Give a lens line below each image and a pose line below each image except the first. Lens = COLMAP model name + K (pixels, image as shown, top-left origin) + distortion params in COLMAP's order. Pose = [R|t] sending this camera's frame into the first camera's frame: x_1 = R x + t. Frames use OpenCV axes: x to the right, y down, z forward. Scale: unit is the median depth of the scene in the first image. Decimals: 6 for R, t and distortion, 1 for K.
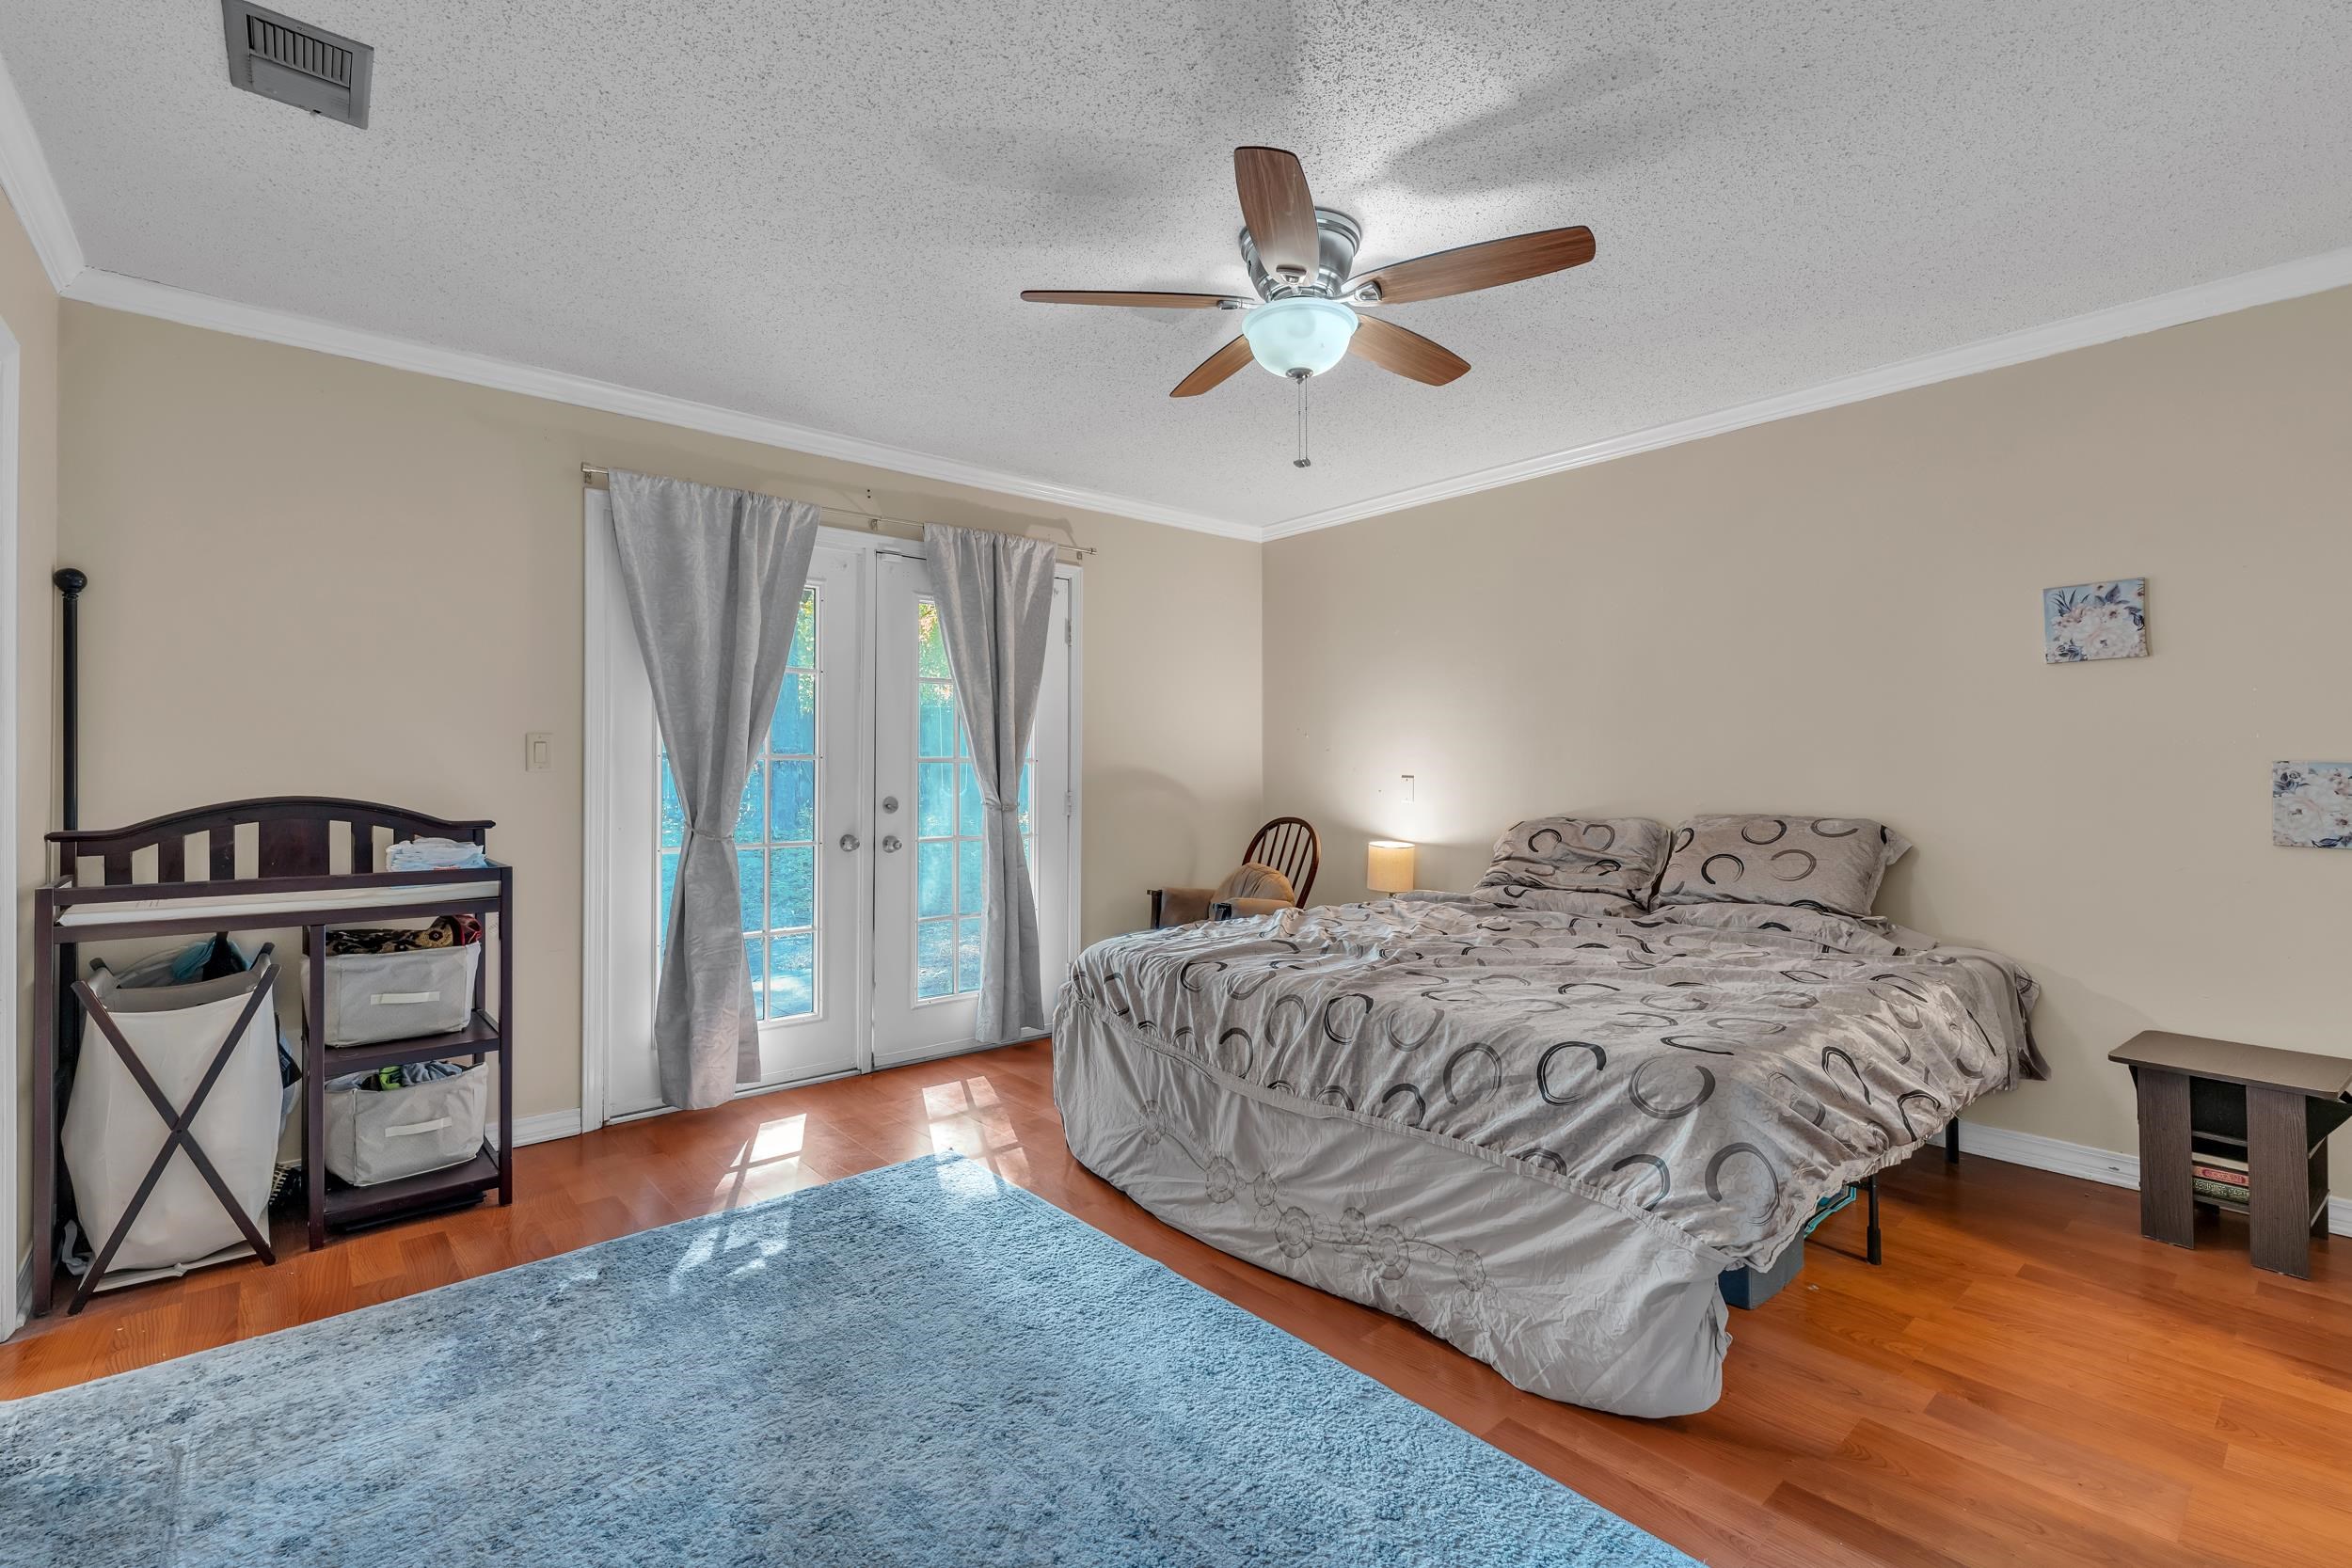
lens RADIAL K [[1004.7, 0, 1172.6], [0, 1004.7, 776.4], [0, 0, 1]] dist [-0.000908, -0.000204]
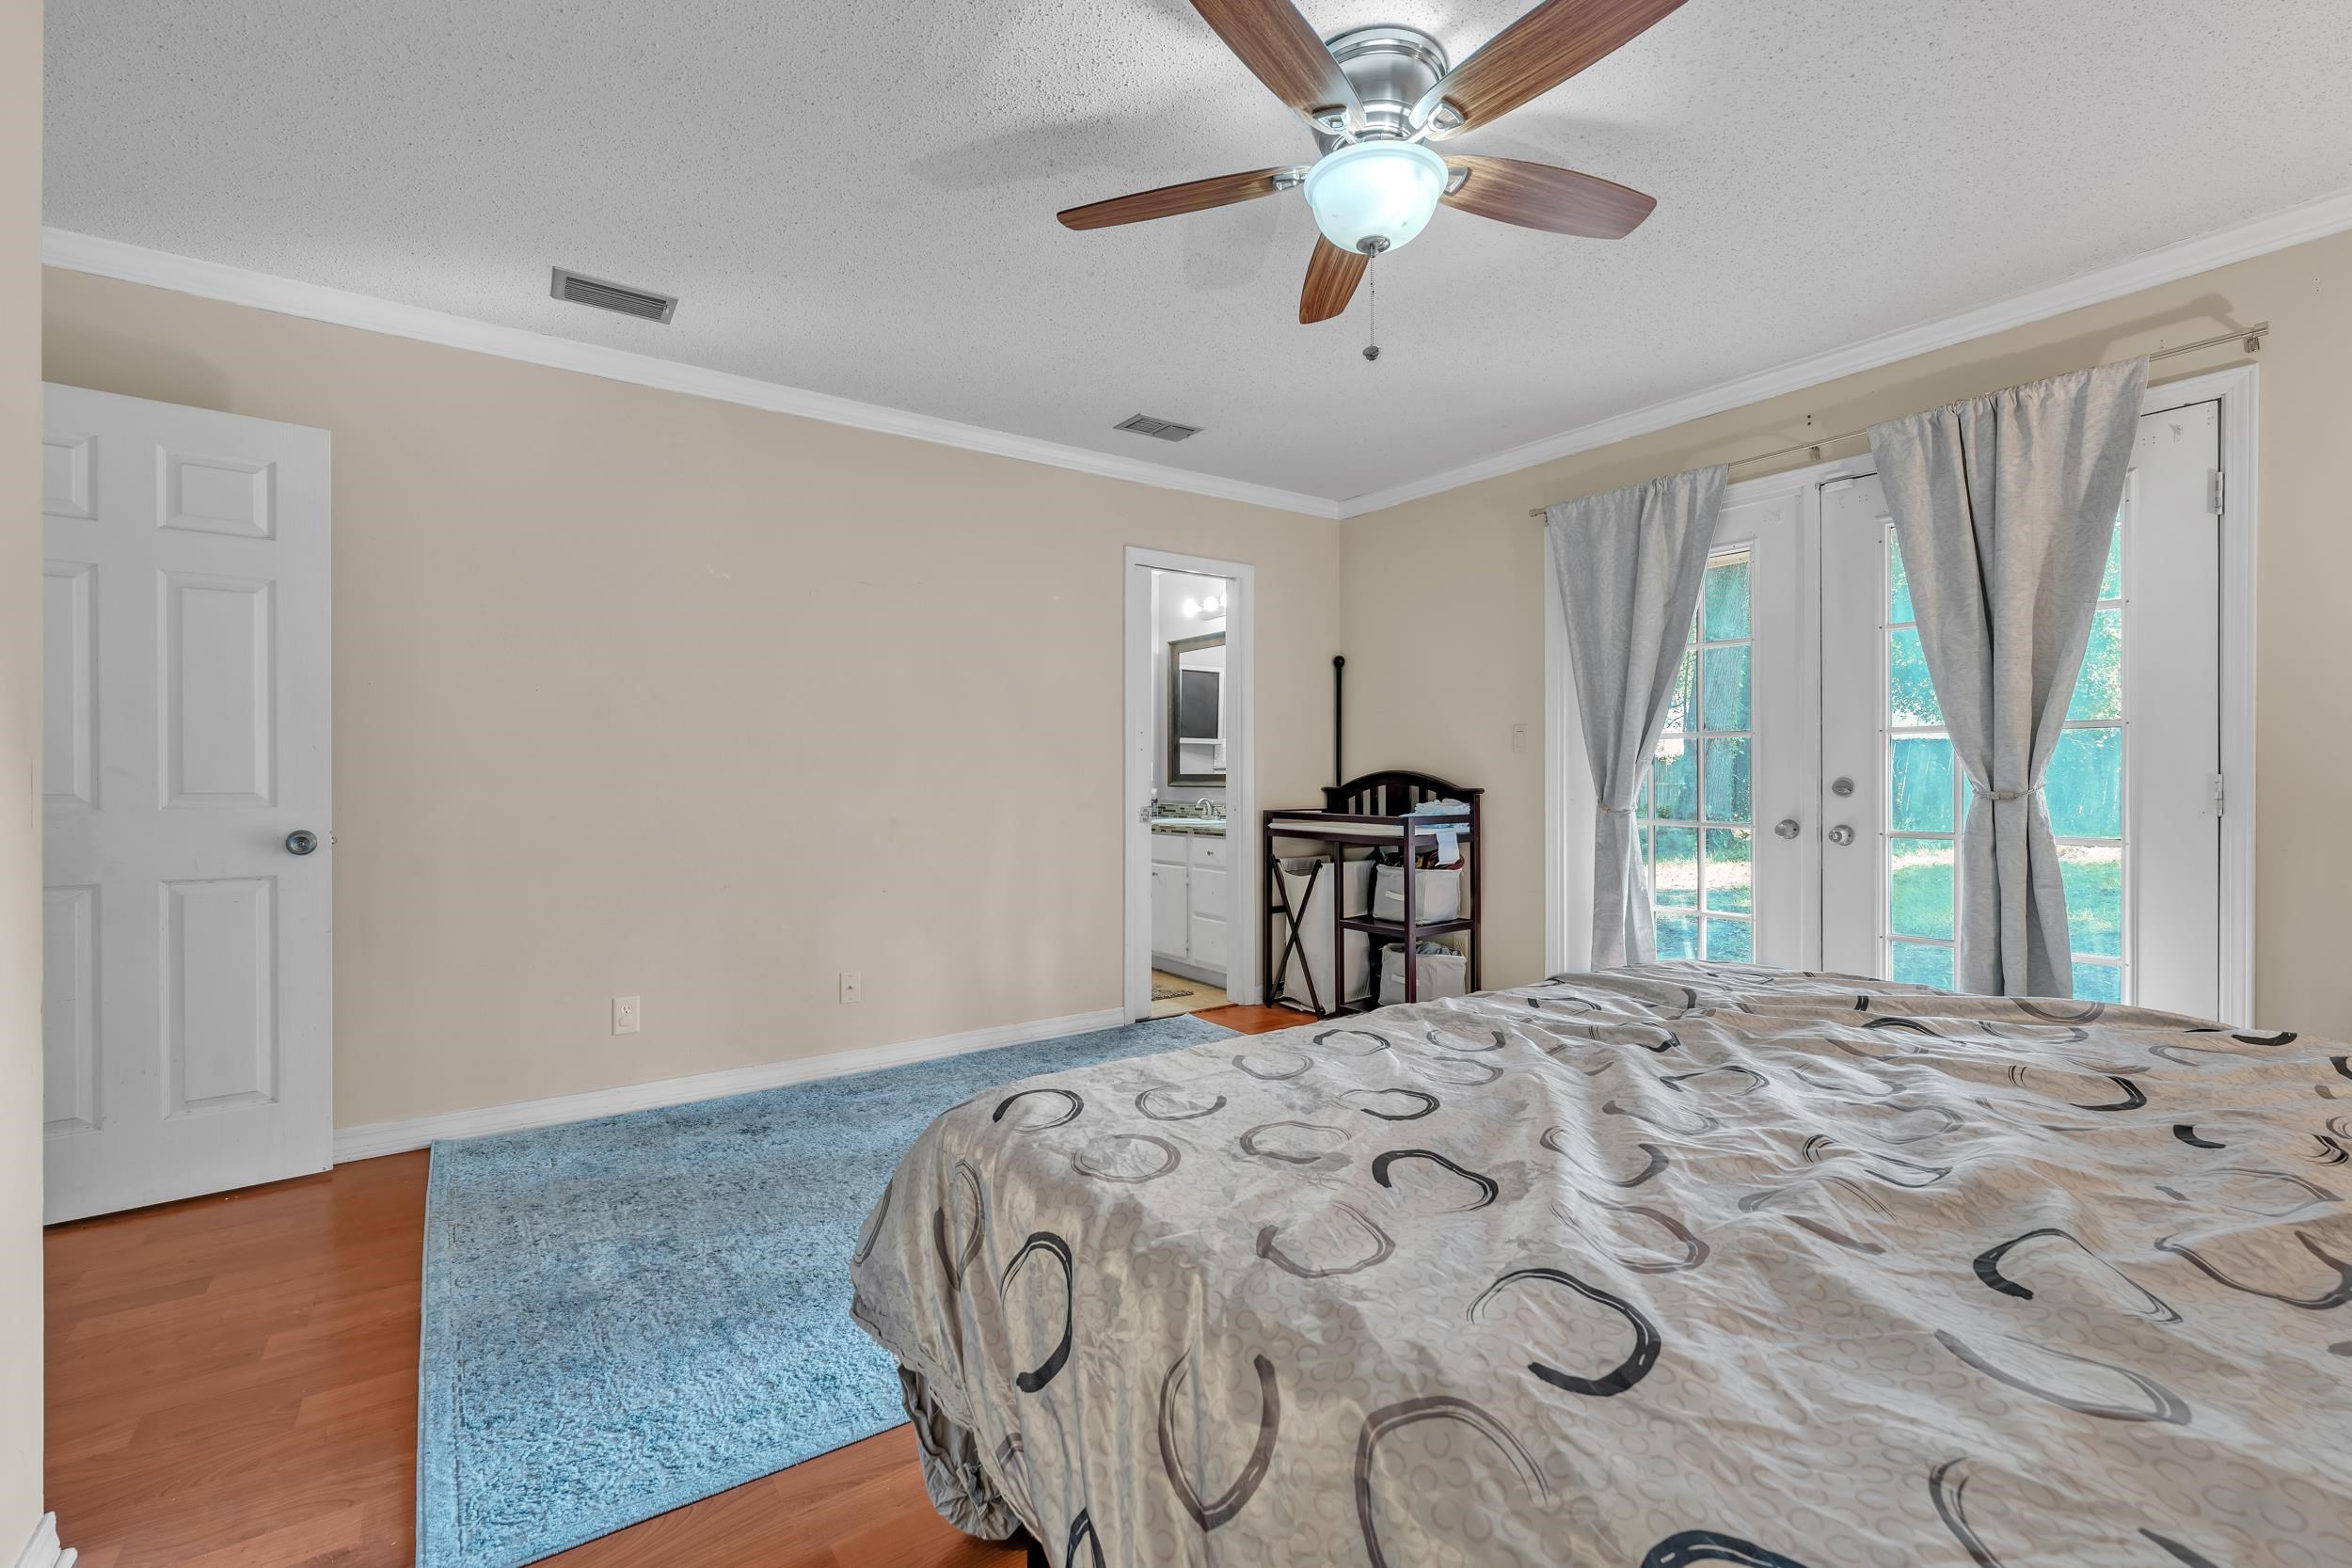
lens RADIAL K [[1004.7, 0, 1172.6], [0, 1004.7, 776.4], [0, 0, 1]] dist [-0.000908, -0.000204]
pose [[-0.111178, 0.011066, -0.993739, 0.740879], [0.007273, 0.999920, 0.010321, 0.009064], [0.993774, -0.006080, -0.111250, 0.690353]]
